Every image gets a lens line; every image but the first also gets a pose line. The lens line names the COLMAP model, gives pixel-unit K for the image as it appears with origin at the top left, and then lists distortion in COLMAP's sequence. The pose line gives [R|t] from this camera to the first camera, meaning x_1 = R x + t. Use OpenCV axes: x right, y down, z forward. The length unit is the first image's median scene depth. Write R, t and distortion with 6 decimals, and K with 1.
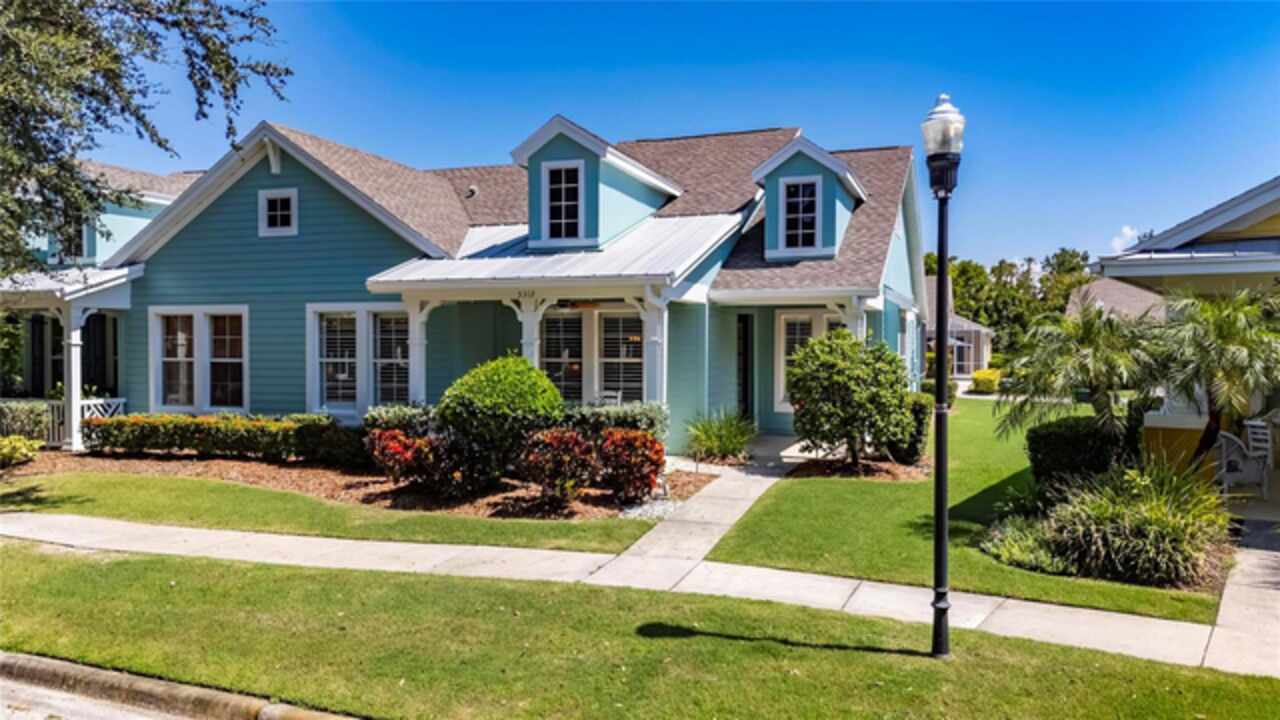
lens RADIAL K [[948.7, 0, 643.2], [0, 948.7, 355.0], [0, 0, 1]] dist [0.039927, -0.025315]
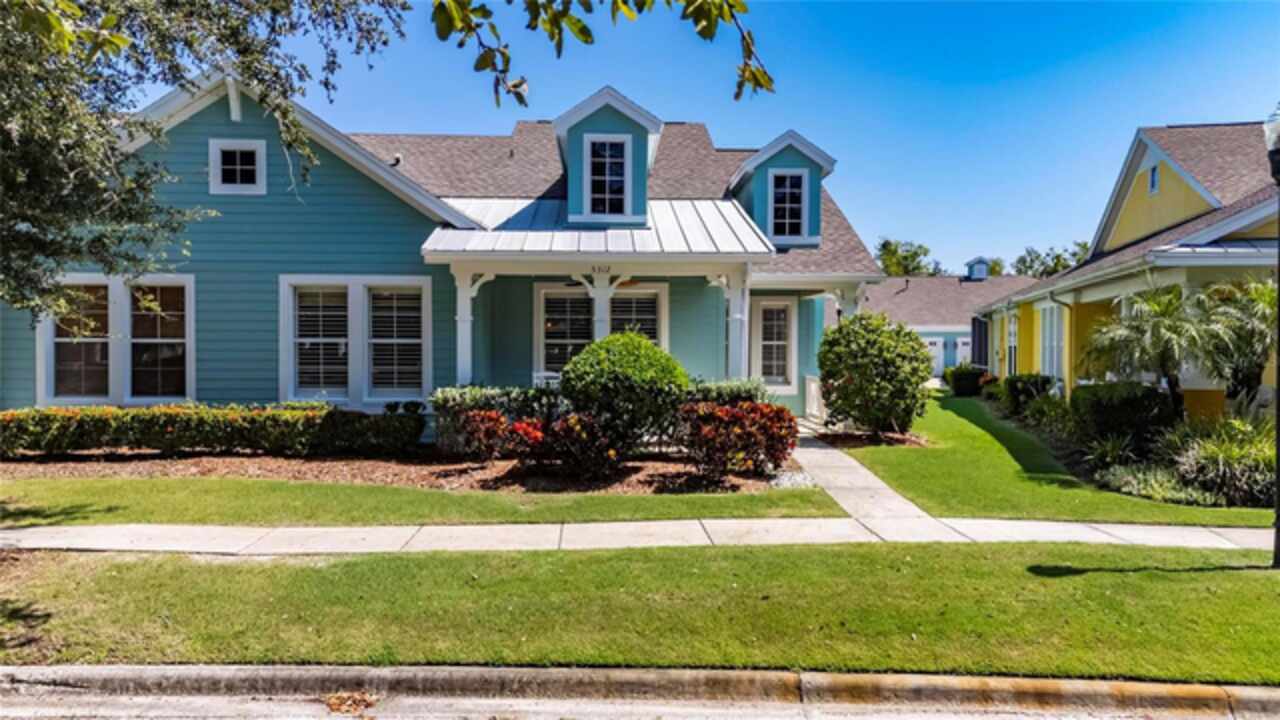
lens RADIAL K [[948.7, 0, 639.0], [0, 948.7, 360.5], [0, 0, 1]] dist [0.039927, -0.025315]
pose [[0.928336, -0.003312, 0.371727, -0.419221], [0.001575, 0.999986, 0.004975, 0.022508], [-0.371739, -0.004033, 0.928329, 0.084436]]
